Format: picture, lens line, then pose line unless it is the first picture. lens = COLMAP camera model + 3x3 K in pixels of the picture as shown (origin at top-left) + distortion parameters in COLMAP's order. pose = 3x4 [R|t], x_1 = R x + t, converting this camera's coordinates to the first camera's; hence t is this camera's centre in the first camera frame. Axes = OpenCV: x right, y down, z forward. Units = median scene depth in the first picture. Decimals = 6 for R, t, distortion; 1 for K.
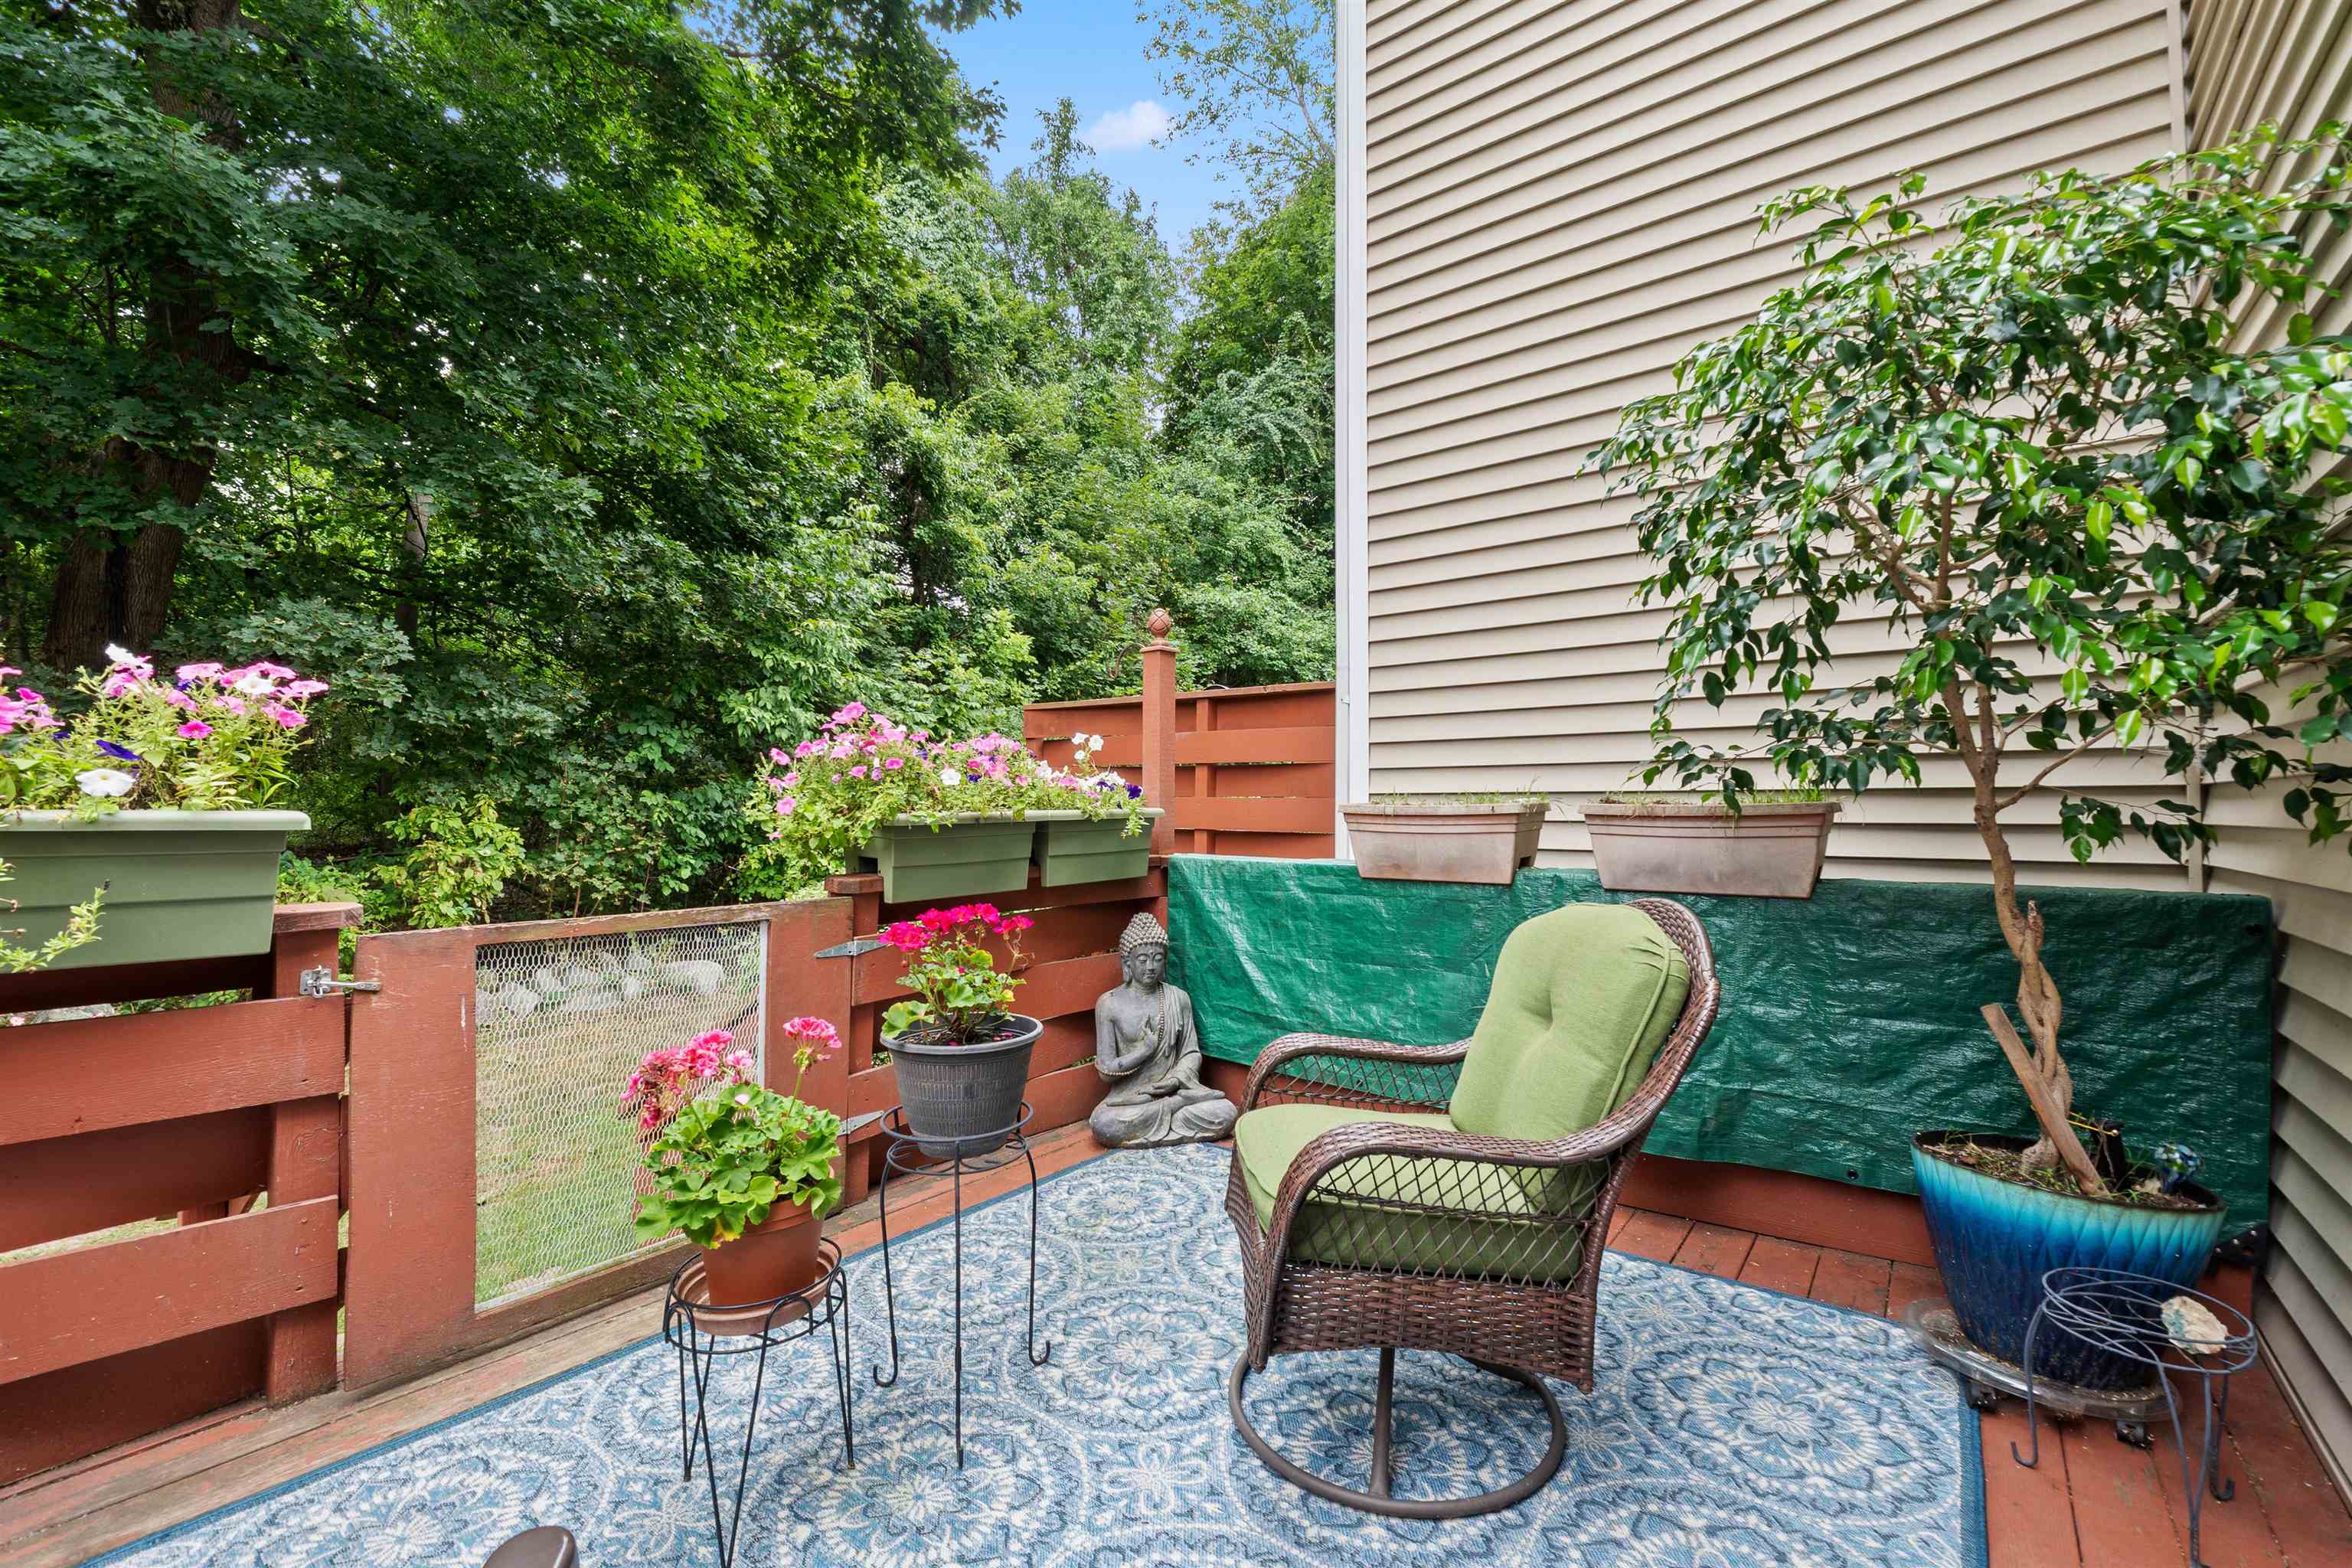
lens RADIAL K [[1014.3, 0, 1170.5], [0, 1014.3, 766.1], [0, 0, 1]] dist [-0.012762, -0.000145]
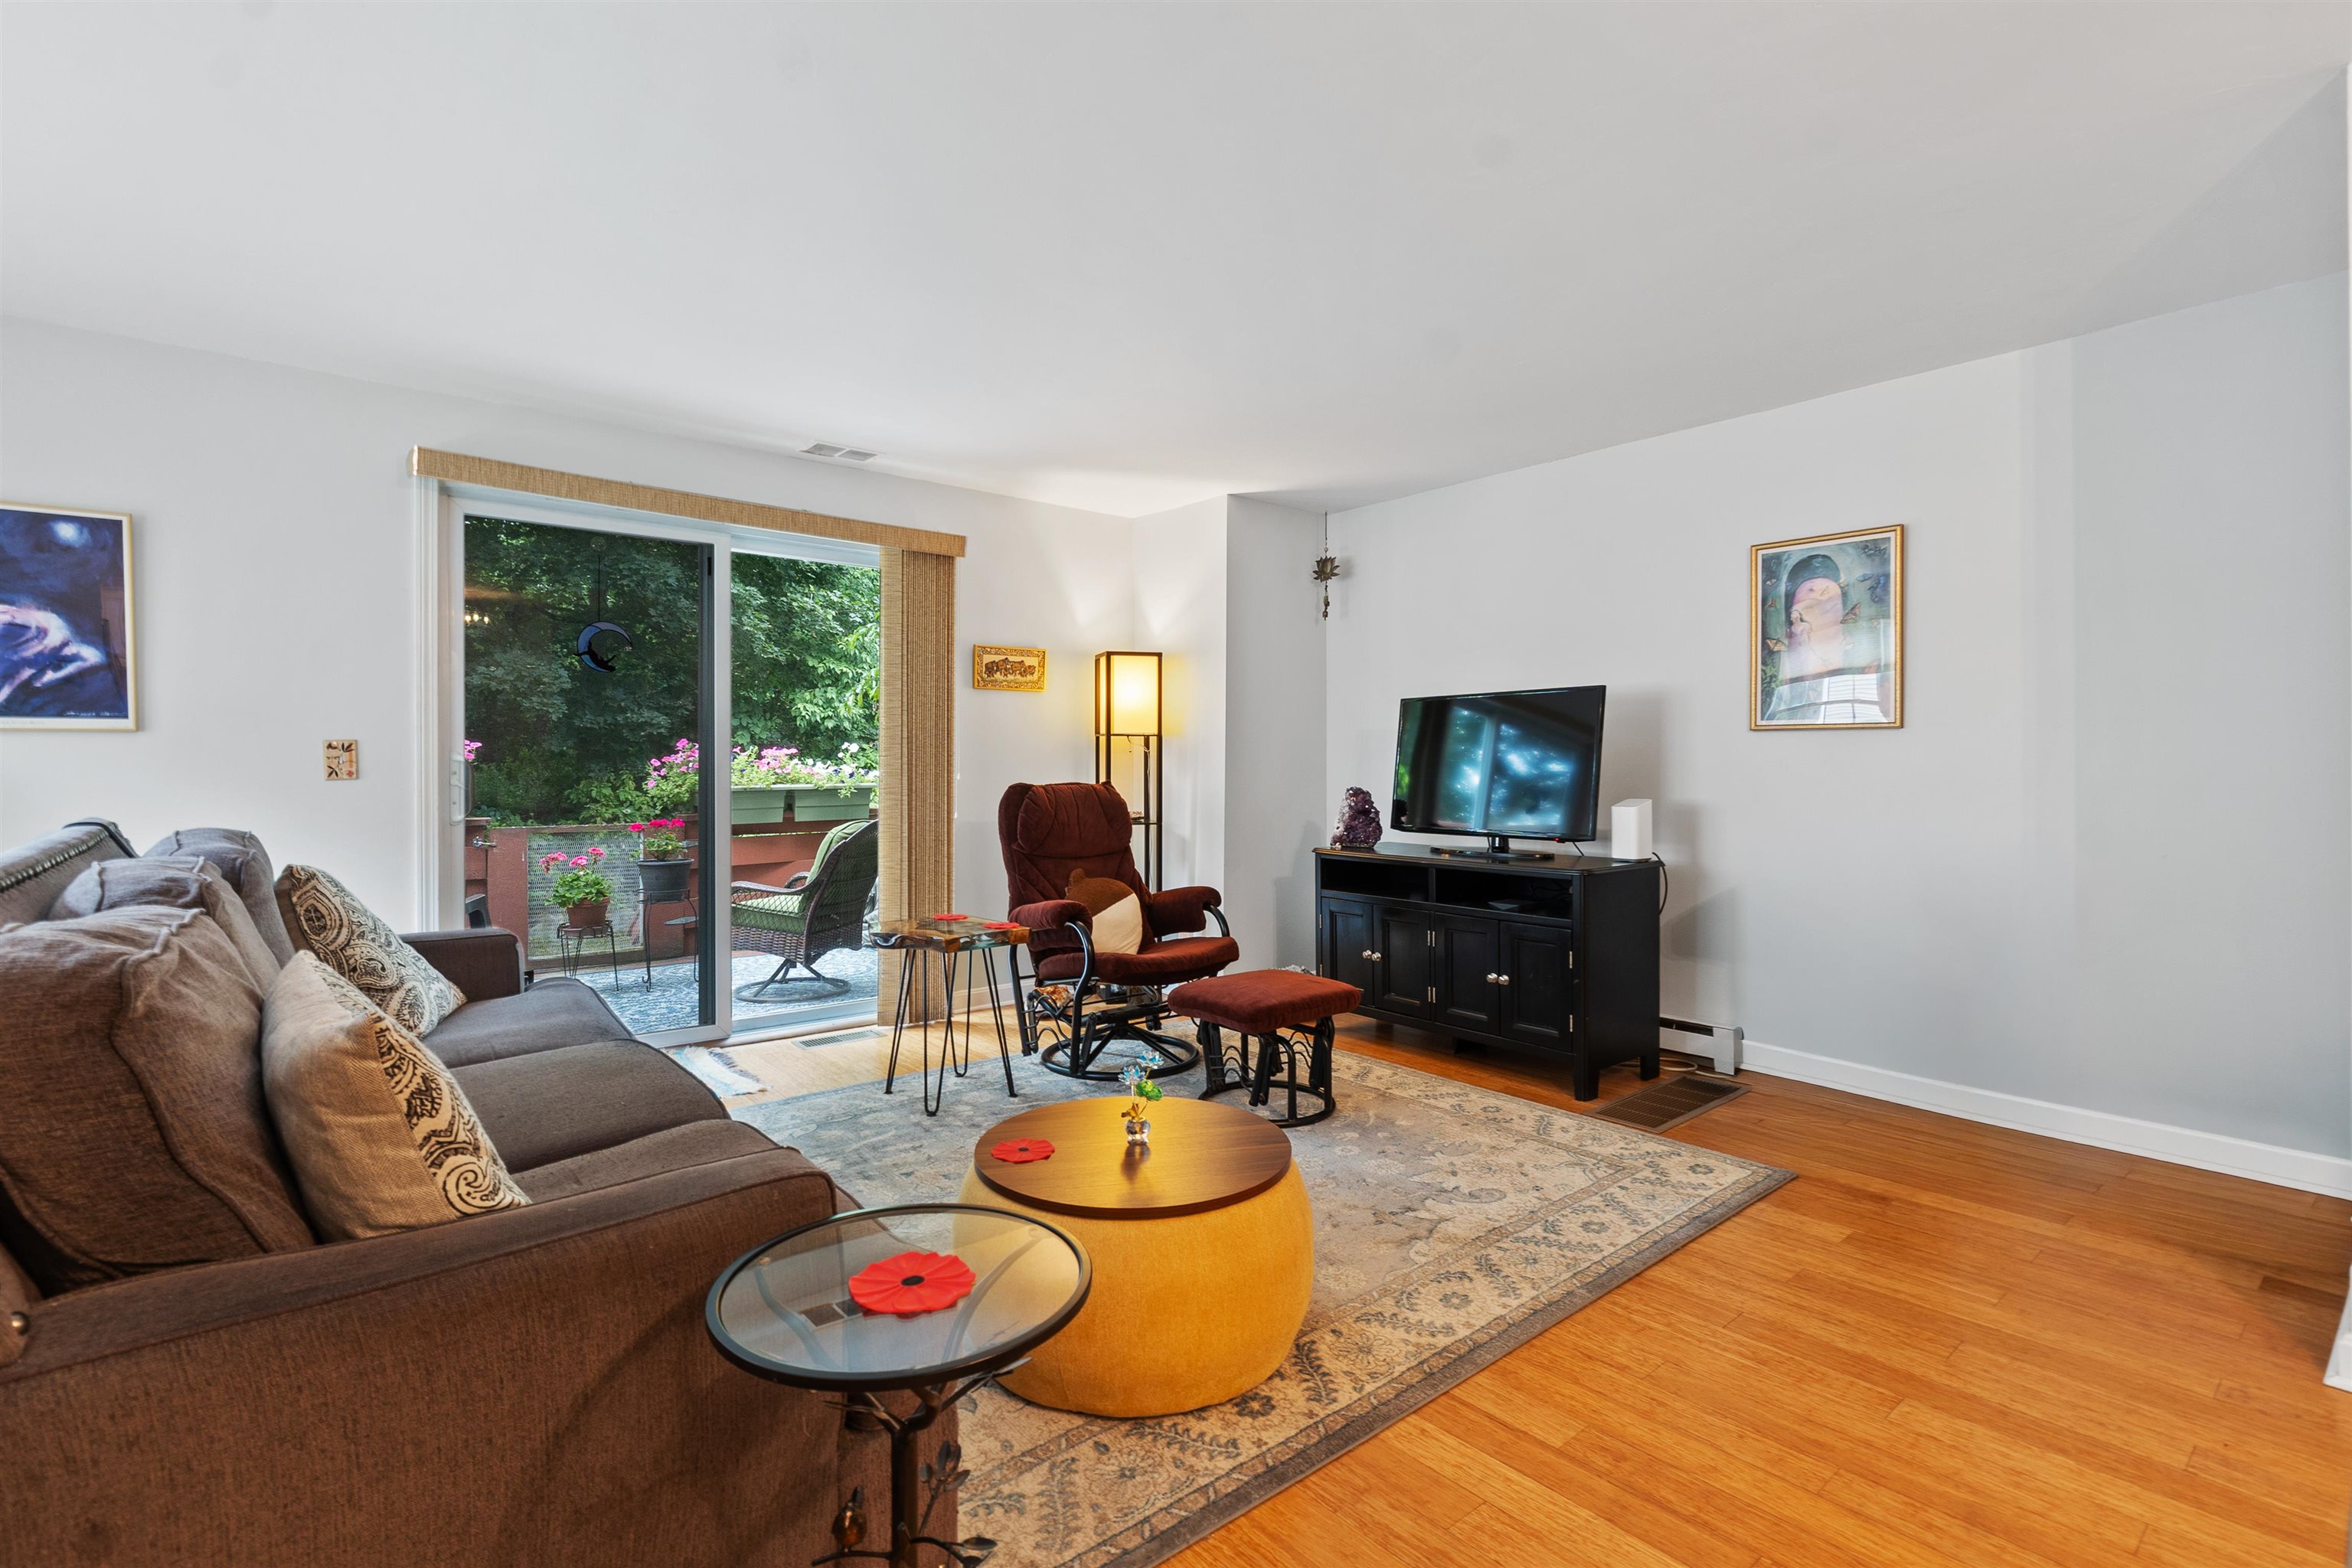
lens RADIAL K [[1092.1, 0, 1190.2], [0, 1092.1, 777.7], [0, 0, 1]] dist [-0.013229, -0.000241]
pose [[0.980801, -0.013303, -0.194557, 0.456043], [0.023740, 0.998395, 0.051413, -0.026980], [0.193561, -0.055045, 0.979543, -0.417777]]
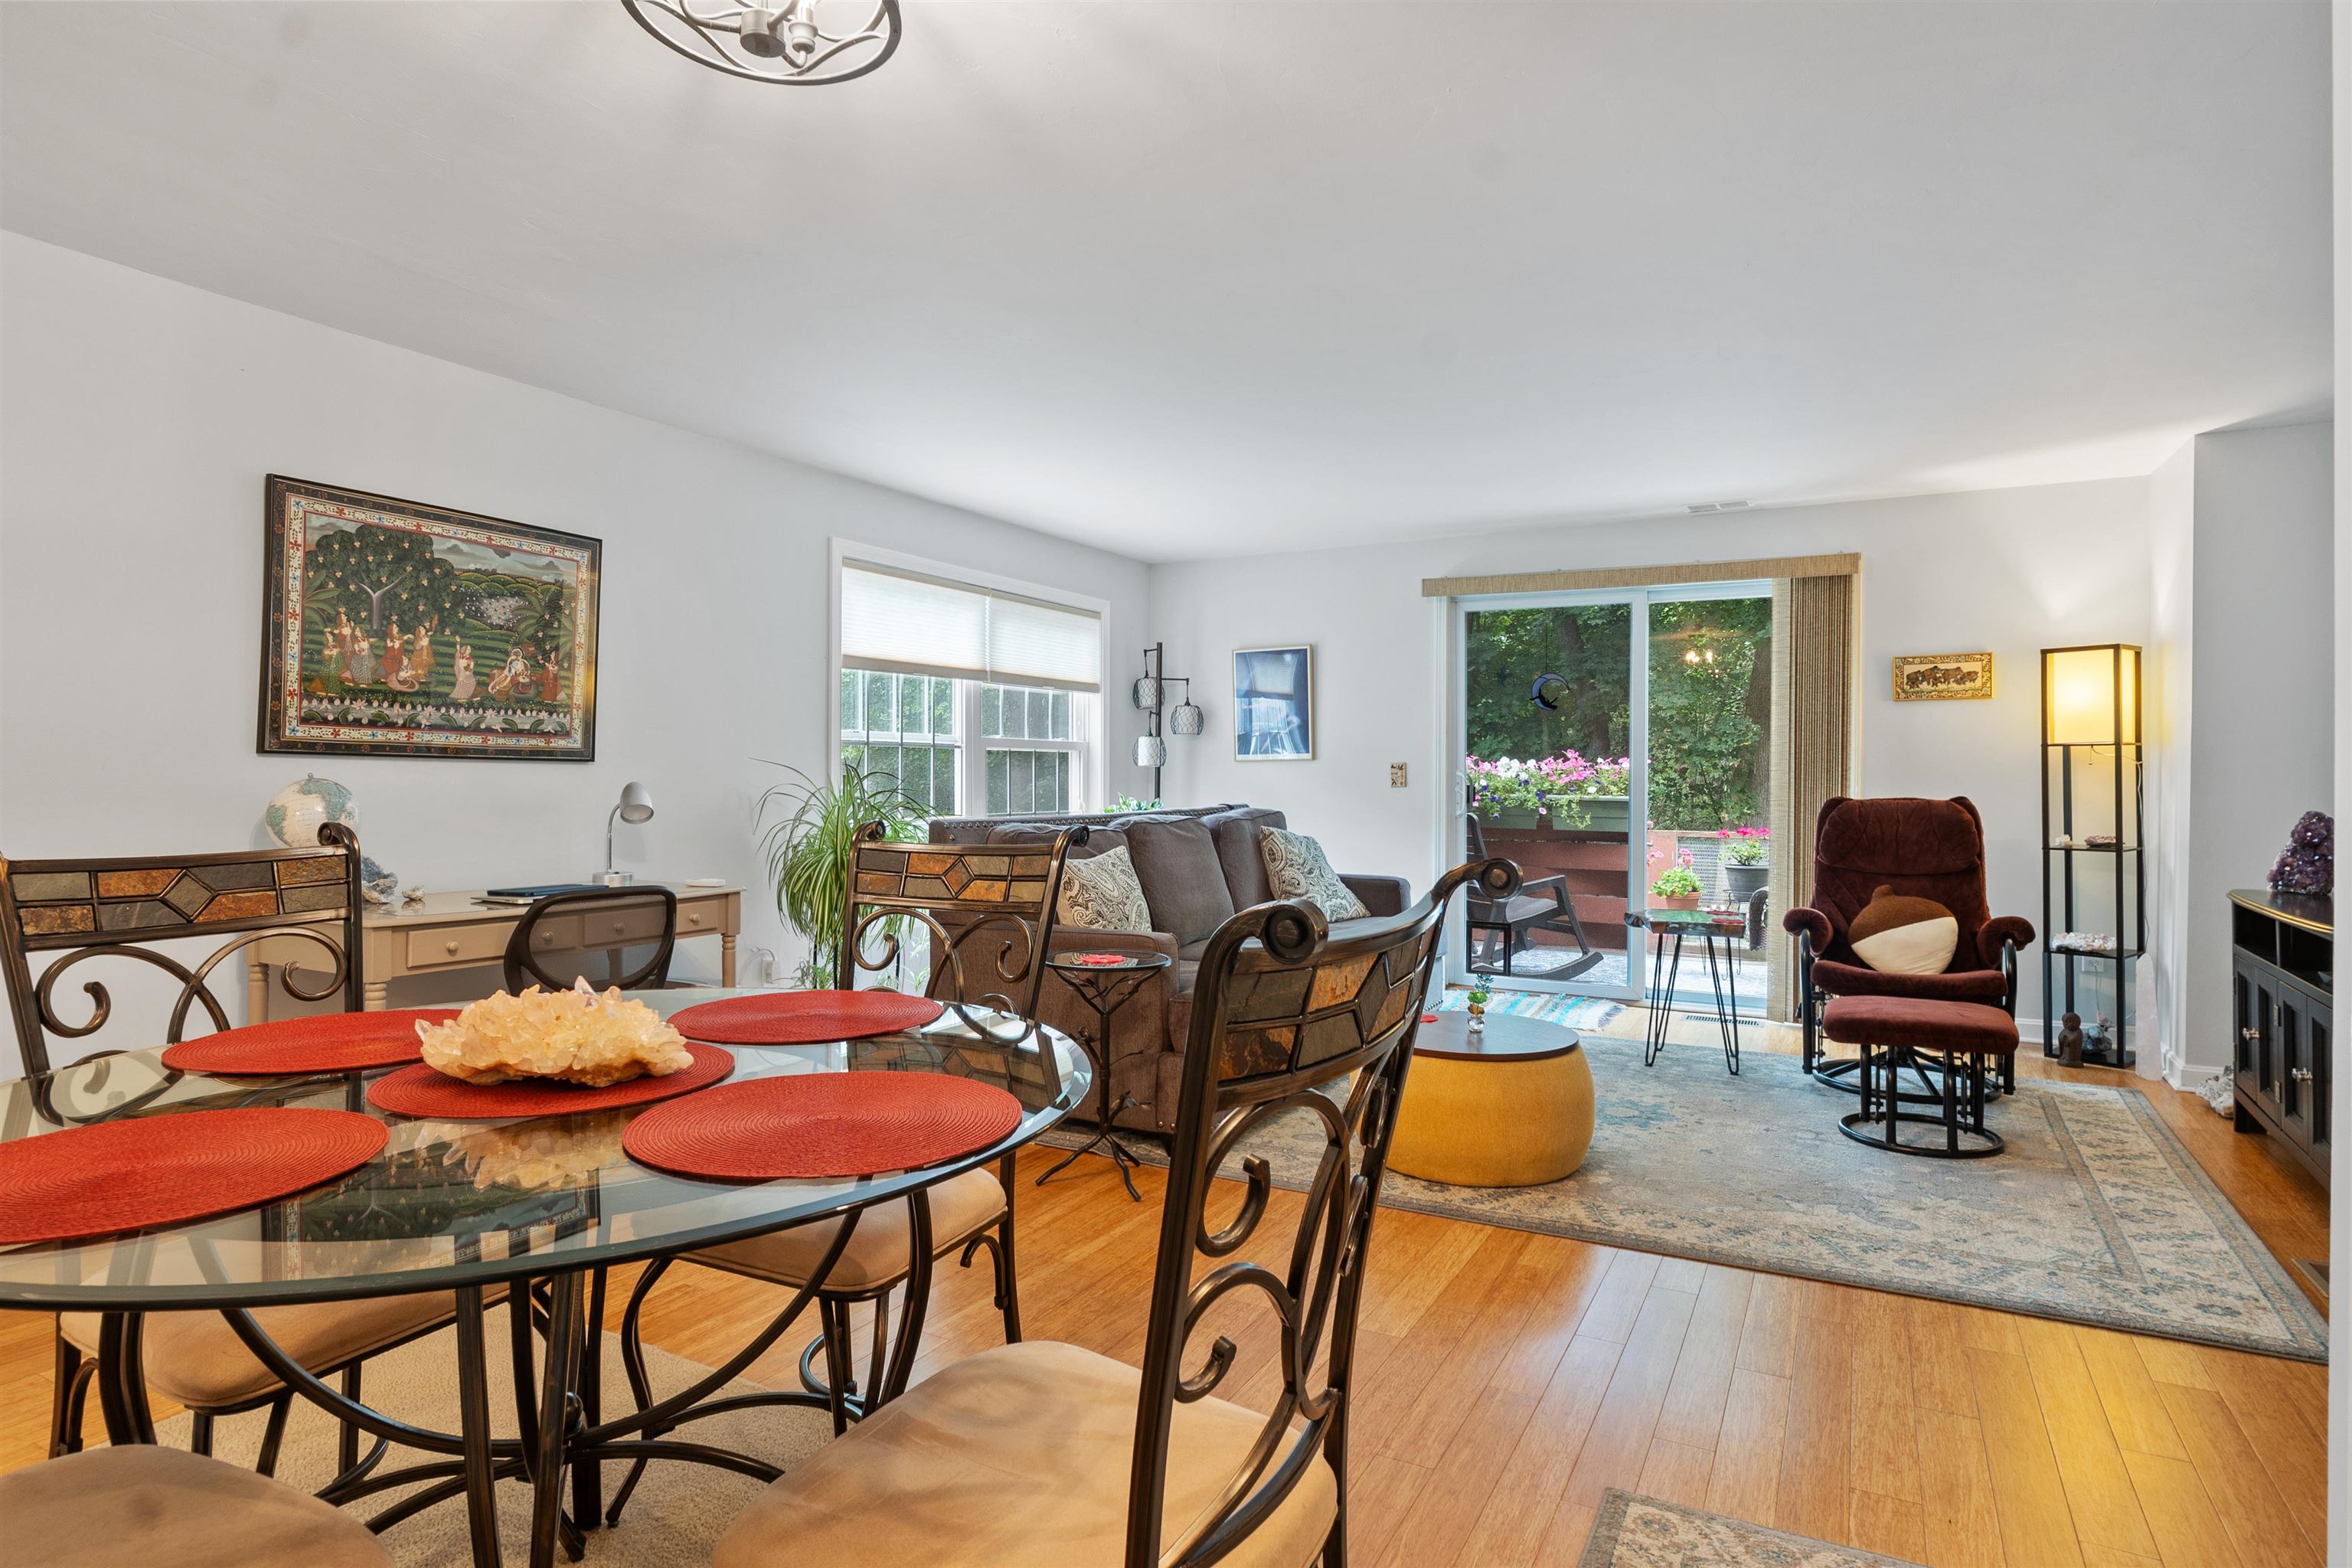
lens RADIAL K [[1262.7, 0, 1178.9], [0, 1262.7, 780.3], [0, 0, 1]] dist [-0.006515, -0.000711]
pose [[0.170950, -0.012317, -0.985203, 1.678078], [0.043070, 0.999059, -0.005017, 0.001036], [0.984338, -0.041575, 0.171320, -0.180764]]
